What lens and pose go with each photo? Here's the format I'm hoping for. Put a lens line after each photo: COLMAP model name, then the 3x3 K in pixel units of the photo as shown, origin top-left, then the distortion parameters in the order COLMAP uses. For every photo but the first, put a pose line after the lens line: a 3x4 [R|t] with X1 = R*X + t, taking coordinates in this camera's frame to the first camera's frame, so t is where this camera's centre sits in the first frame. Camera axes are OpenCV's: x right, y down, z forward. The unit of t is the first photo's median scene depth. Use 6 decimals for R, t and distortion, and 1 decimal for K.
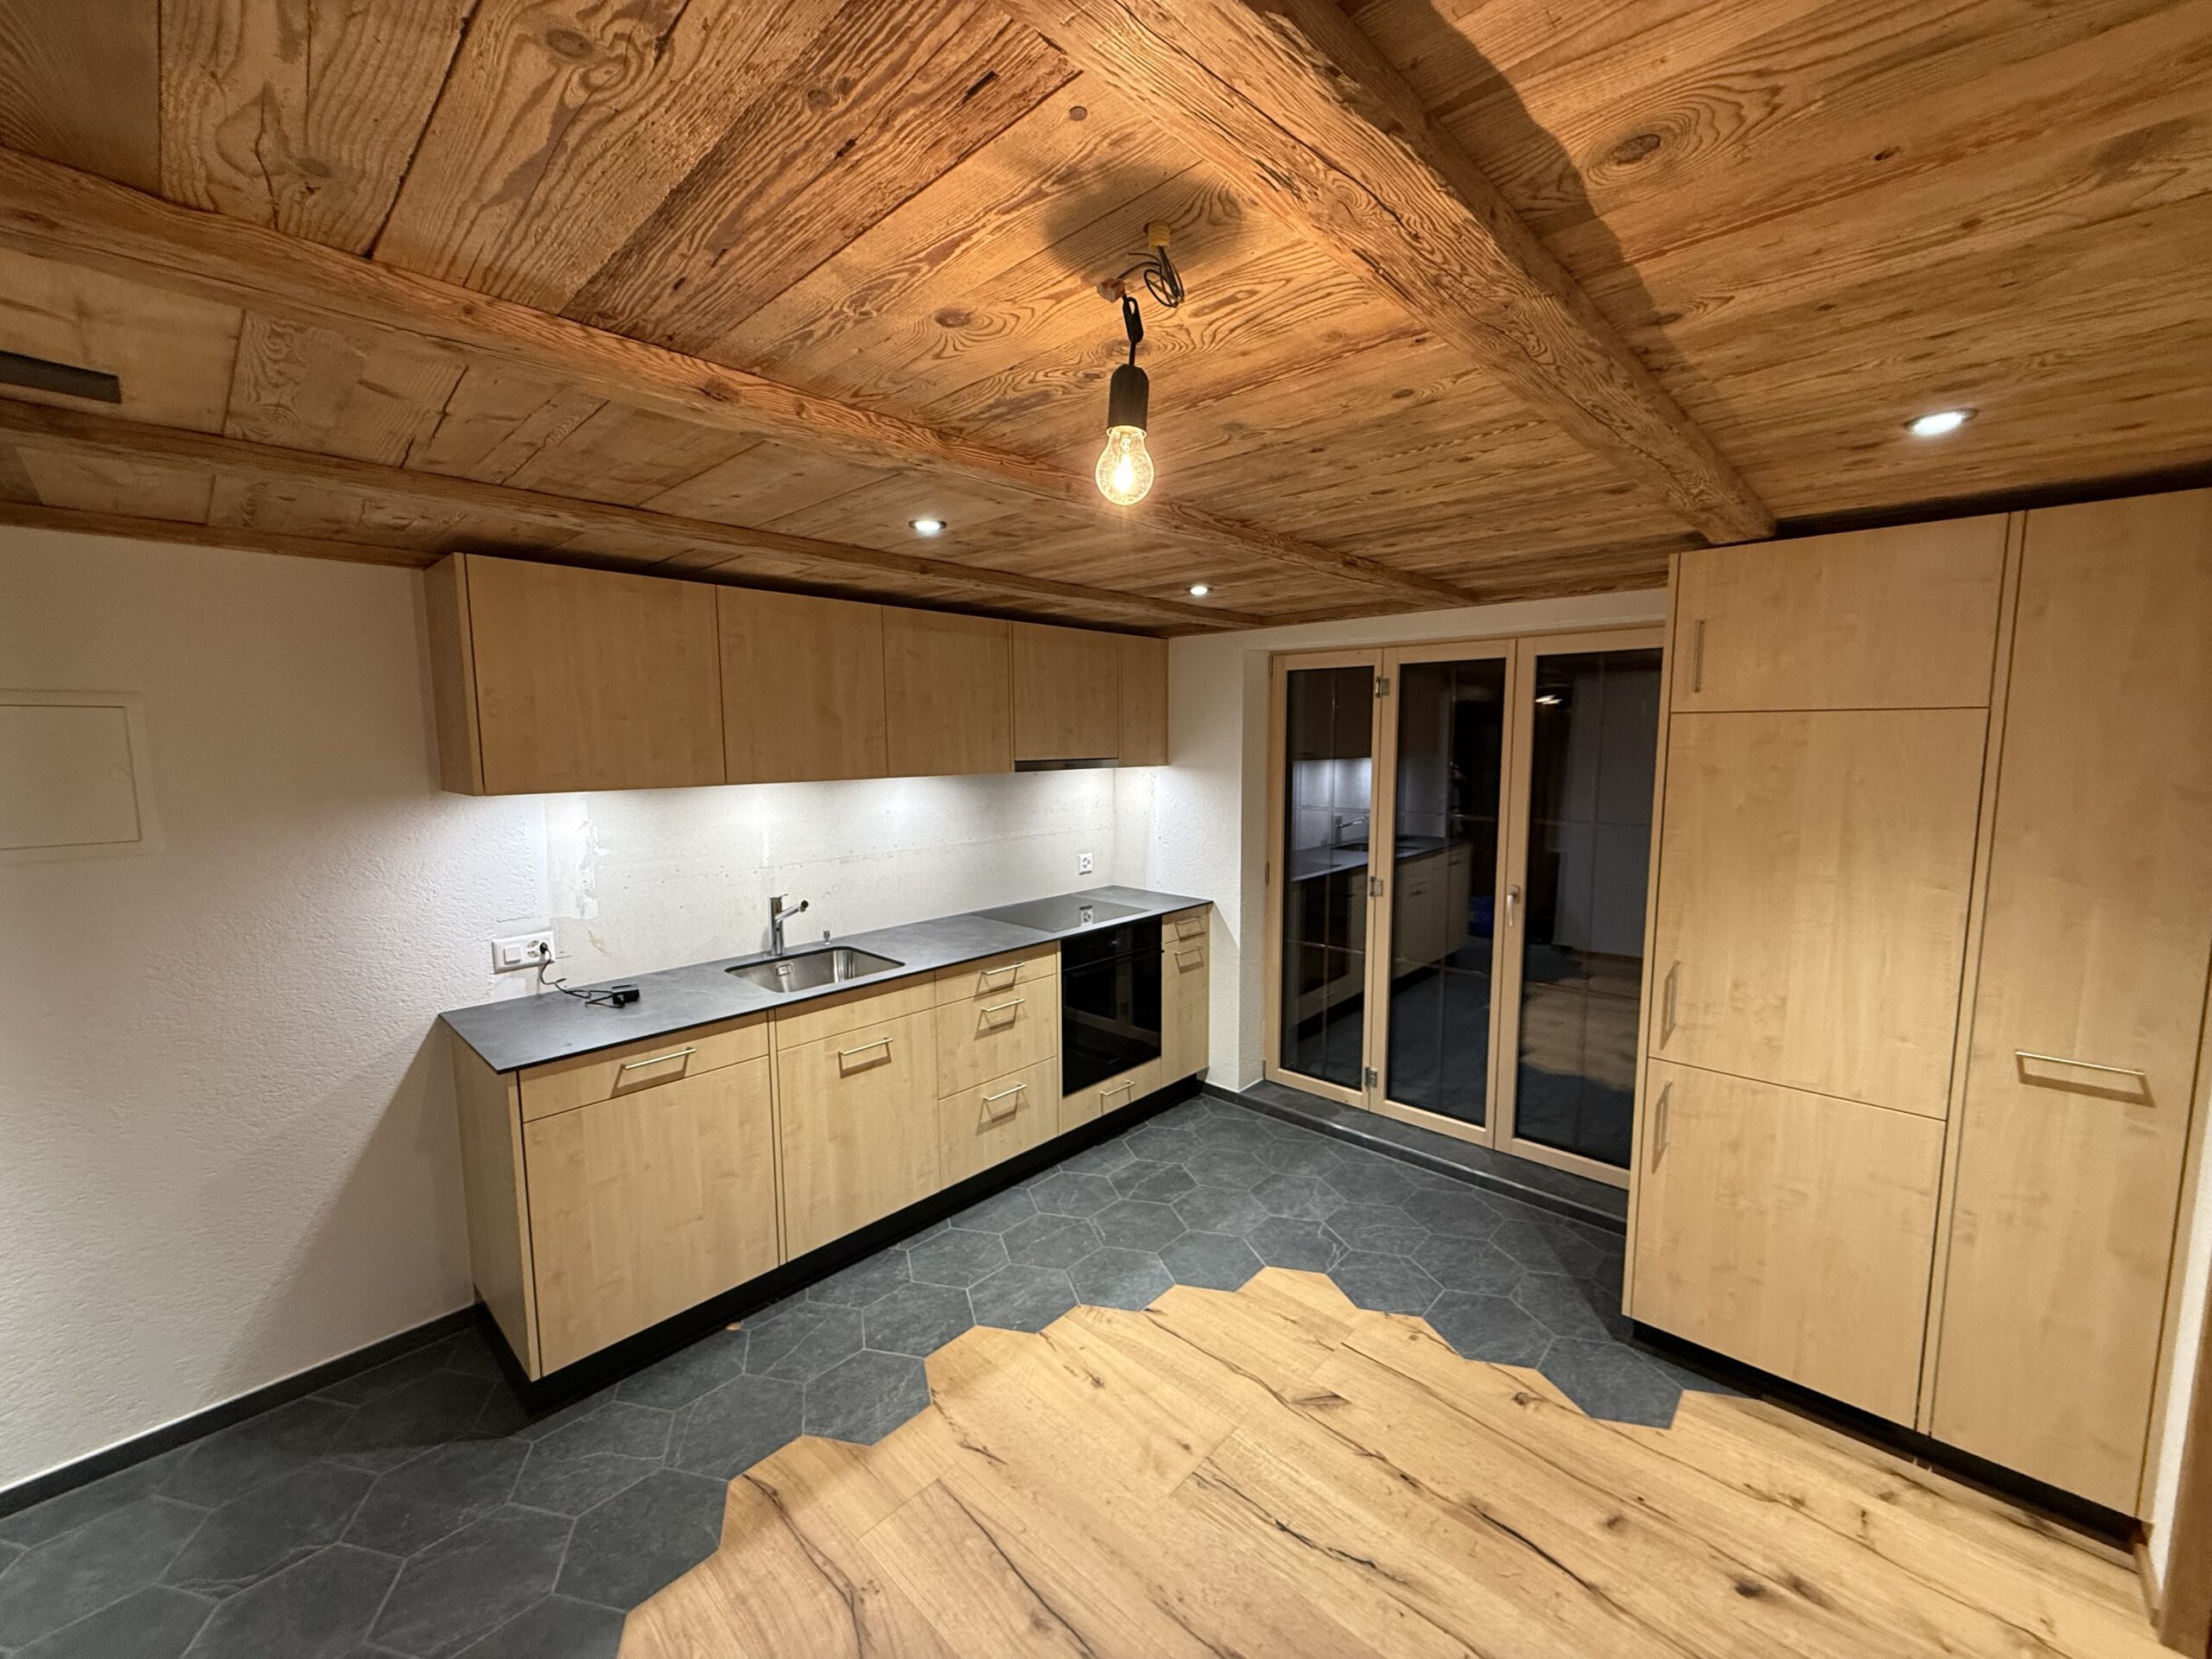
lens RADIAL K [[879.9, 0, 1105.3], [0, 879.9, 830.1], [0, 0, 1]] dist [0.001311, -0.000199]
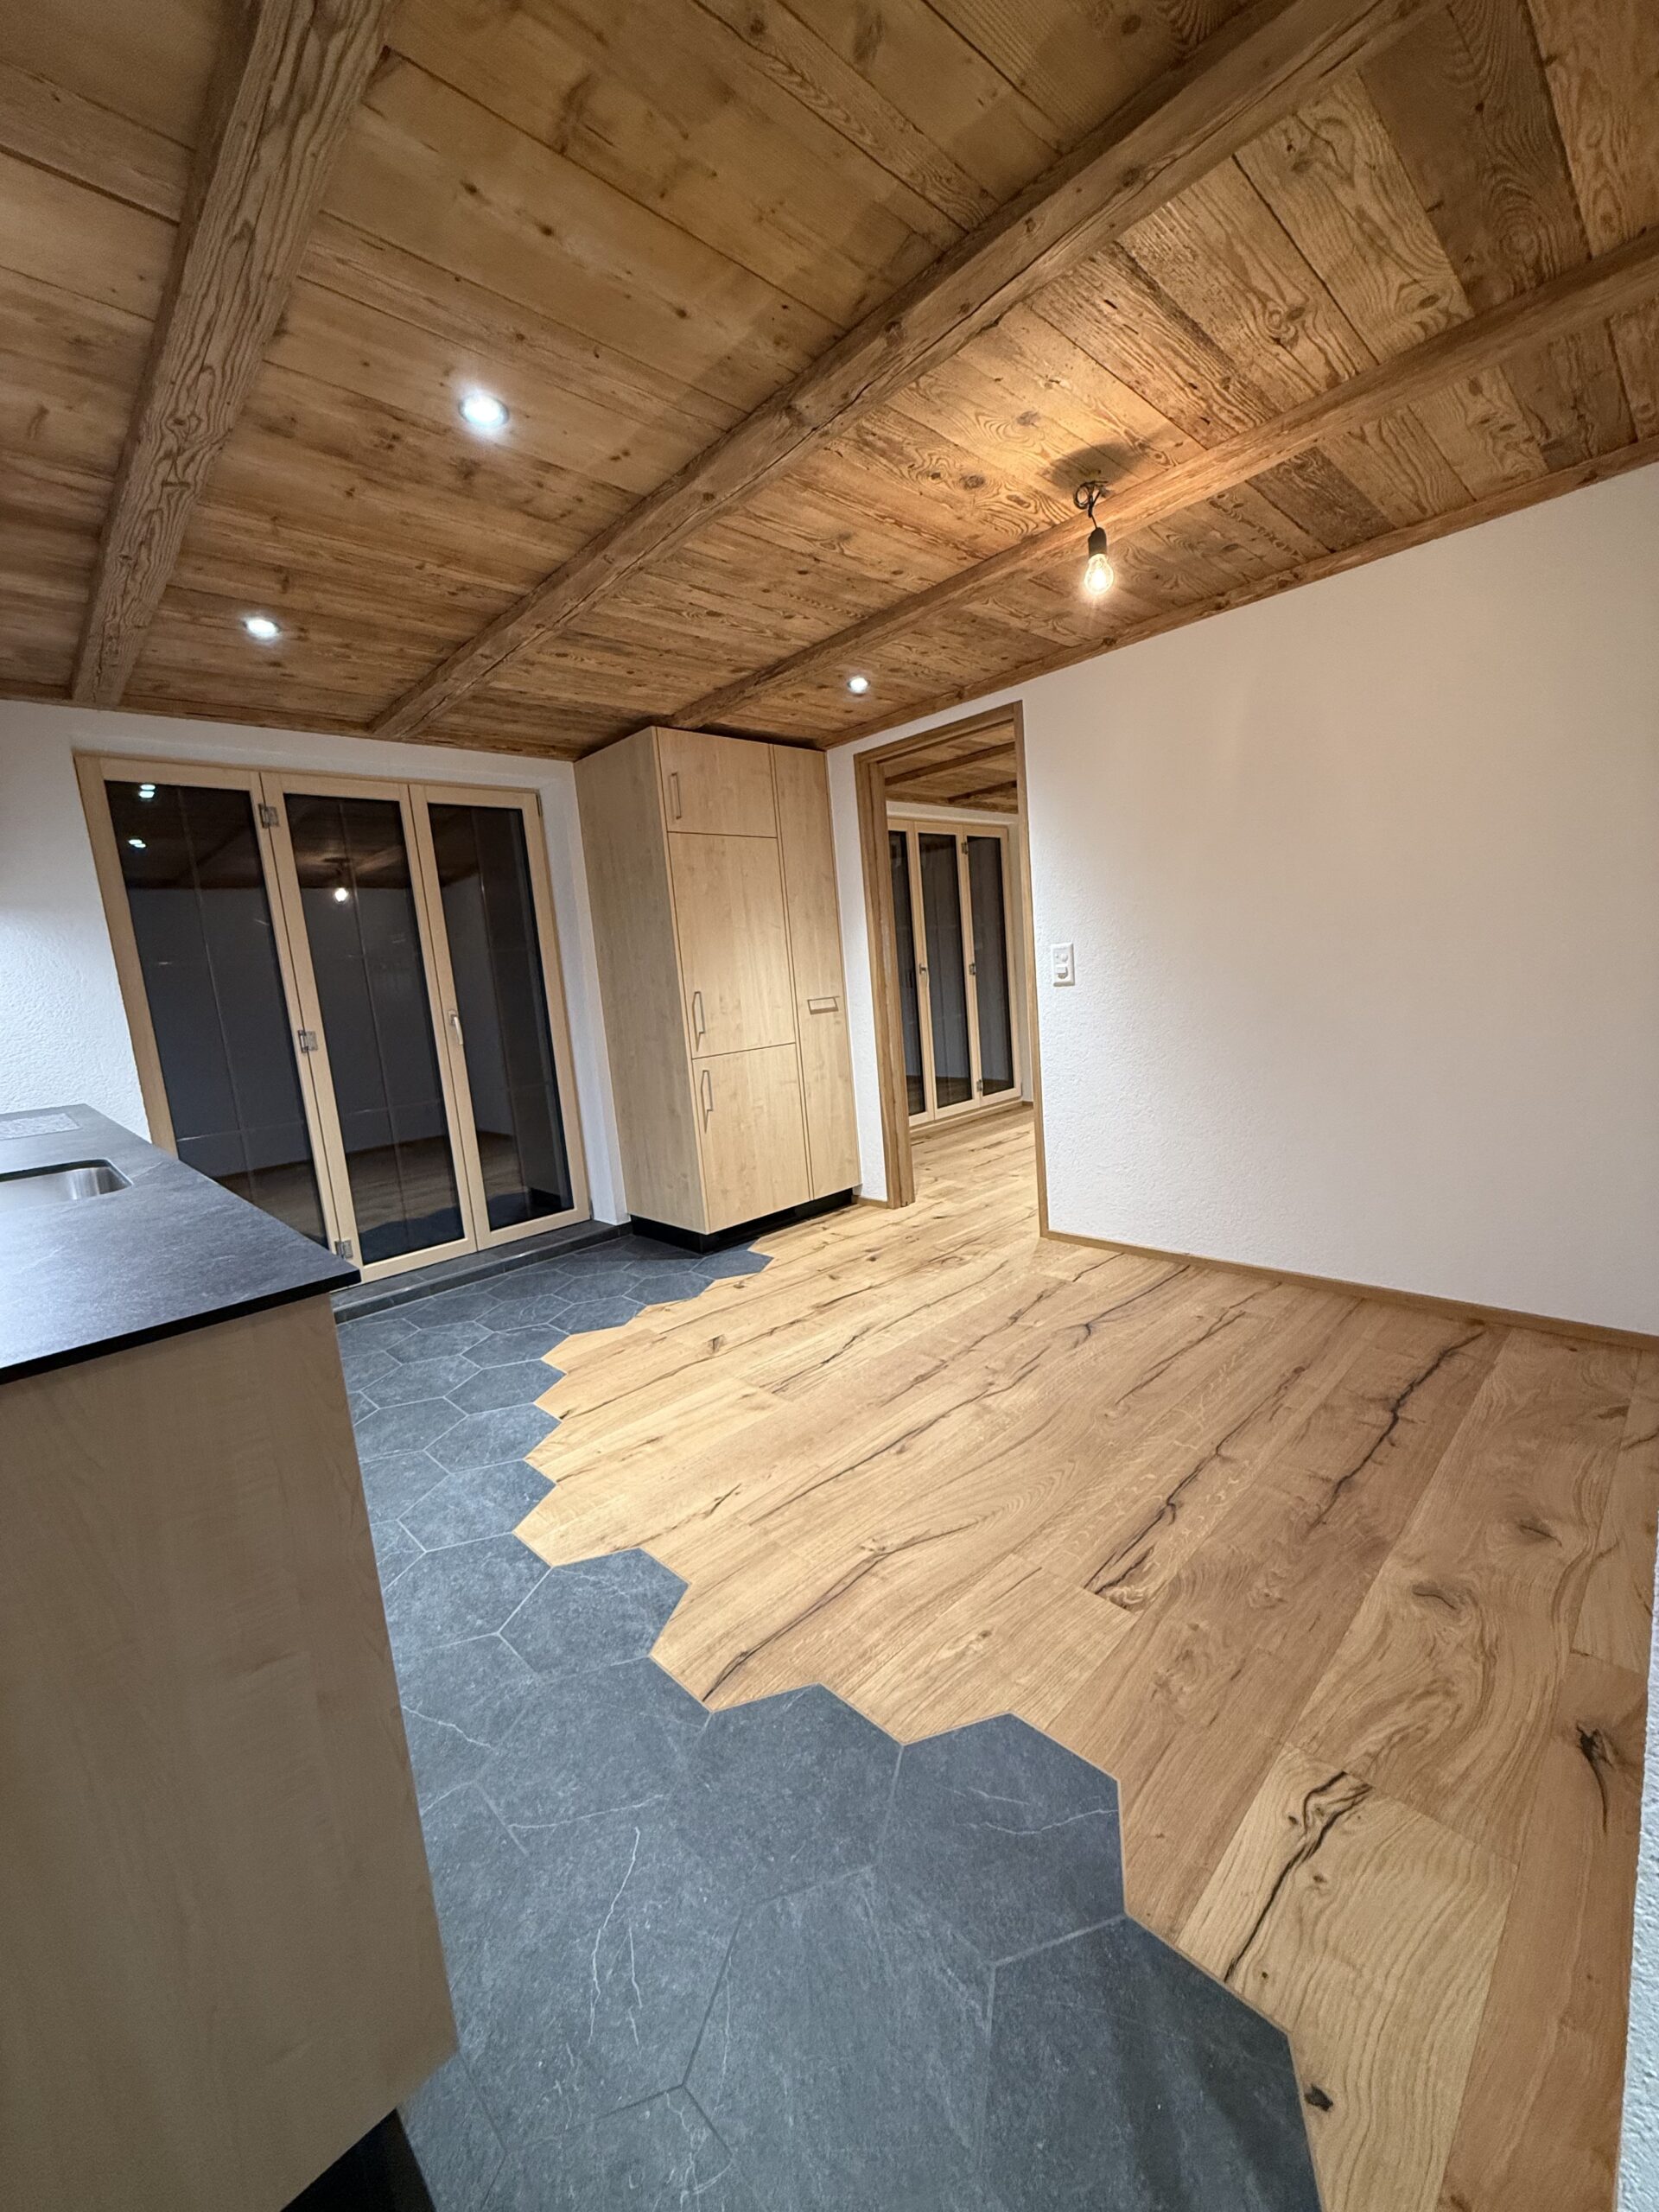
lens RADIAL K [[879.9, 0, 823.9], [0, 879.9, 1100.6], [0, 0, 1]] dist [0.001311, -0.000199]
pose [[0.046334, -0.143969, 0.988497, -1.061350], [0.191357, 0.972513, 0.132671, 0.196033], [-0.980426, 0.183009, 0.072610, 0.787104]]
